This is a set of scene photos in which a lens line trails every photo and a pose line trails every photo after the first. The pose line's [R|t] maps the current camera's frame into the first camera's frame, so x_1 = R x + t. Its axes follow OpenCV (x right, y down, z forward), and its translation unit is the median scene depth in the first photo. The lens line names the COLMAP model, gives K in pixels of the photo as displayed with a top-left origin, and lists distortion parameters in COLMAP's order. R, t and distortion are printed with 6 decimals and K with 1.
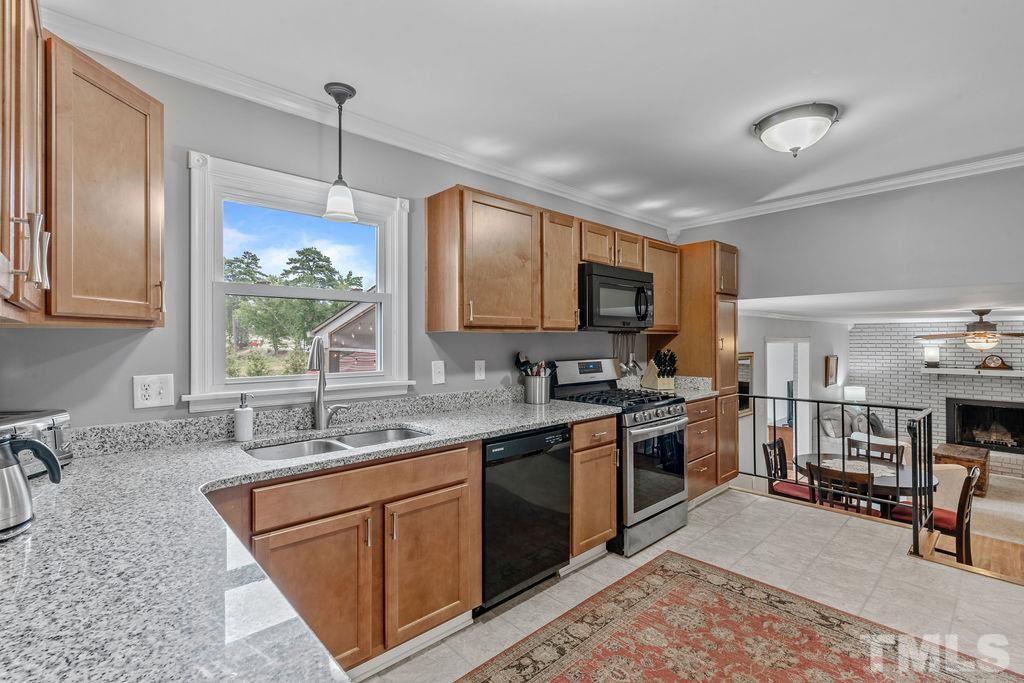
lens RADIAL K [[464.7, 0, 507.0], [0, 464.7, 337.5], [0, 0, 1]] dist [-0.003832, 0.003532]
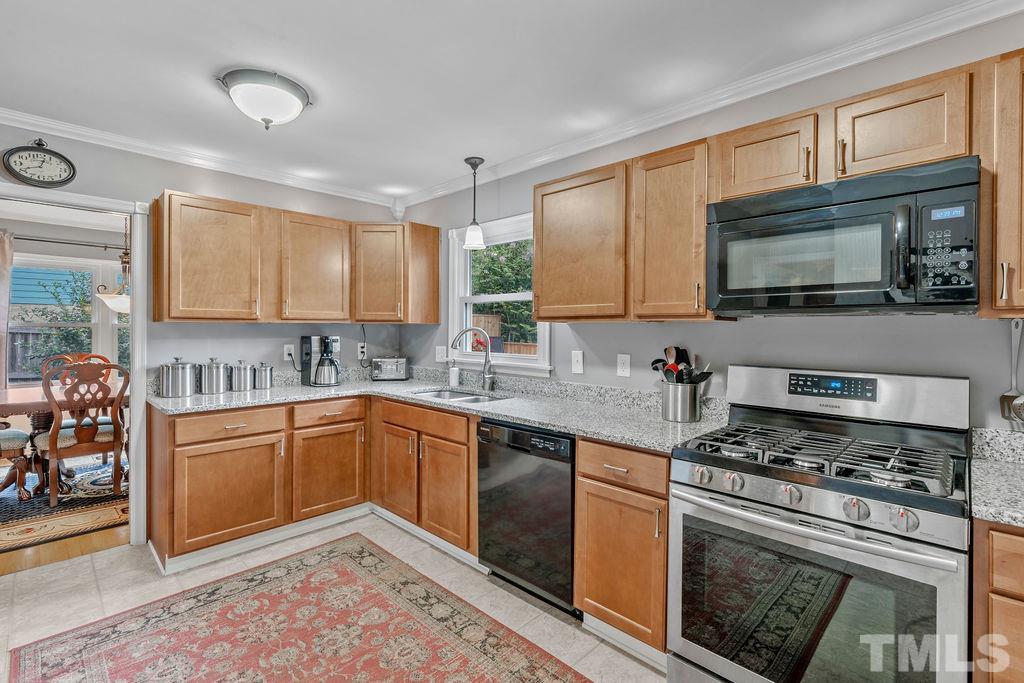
lens RADIAL K [[464.7, 0, 510.0], [0, 464.7, 330.7], [0, 0, 1]] dist [-0.003832, 0.003532]
pose [[0.058783, 0.004728, -0.998260, 0.920862], [-0.003081, 0.999985, 0.004555, 0.001388], [0.998266, 0.002808, 0.058796, 0.839760]]
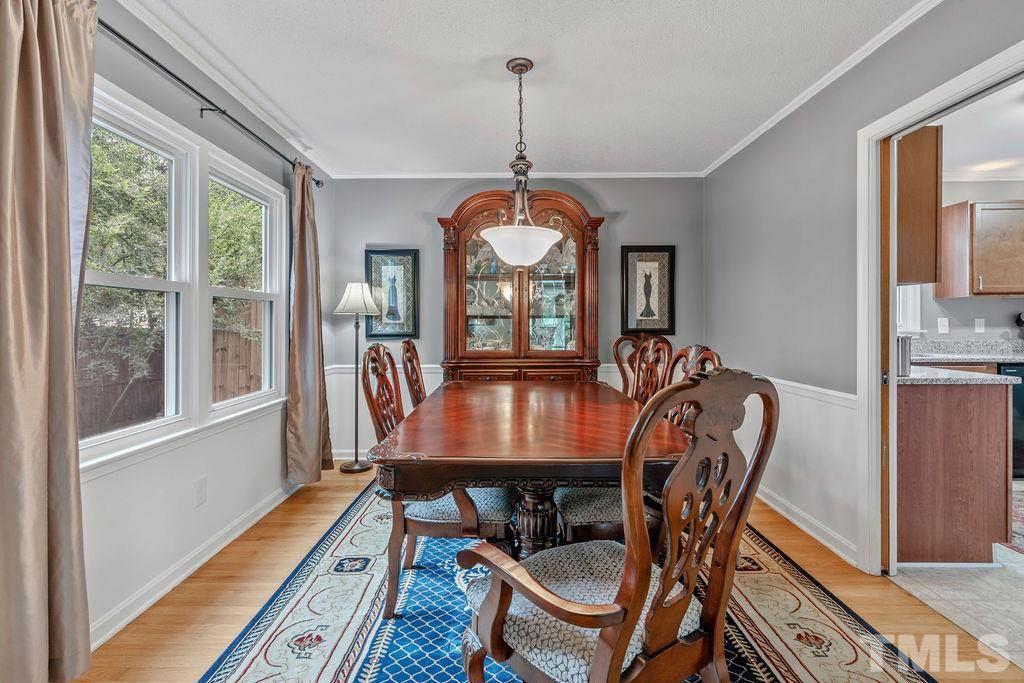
lens RADIAL K [[464.7, 0, 504.7], [0, 464.7, 322.2], [0, 0, 1]] dist [-0.003832, 0.003532]
pose [[0.731212, -0.004331, -0.682137, -0.169719], [0.005727, 0.999984, -0.000210, 0.059357], [0.682127, -0.003753, 0.731225, -1.114285]]
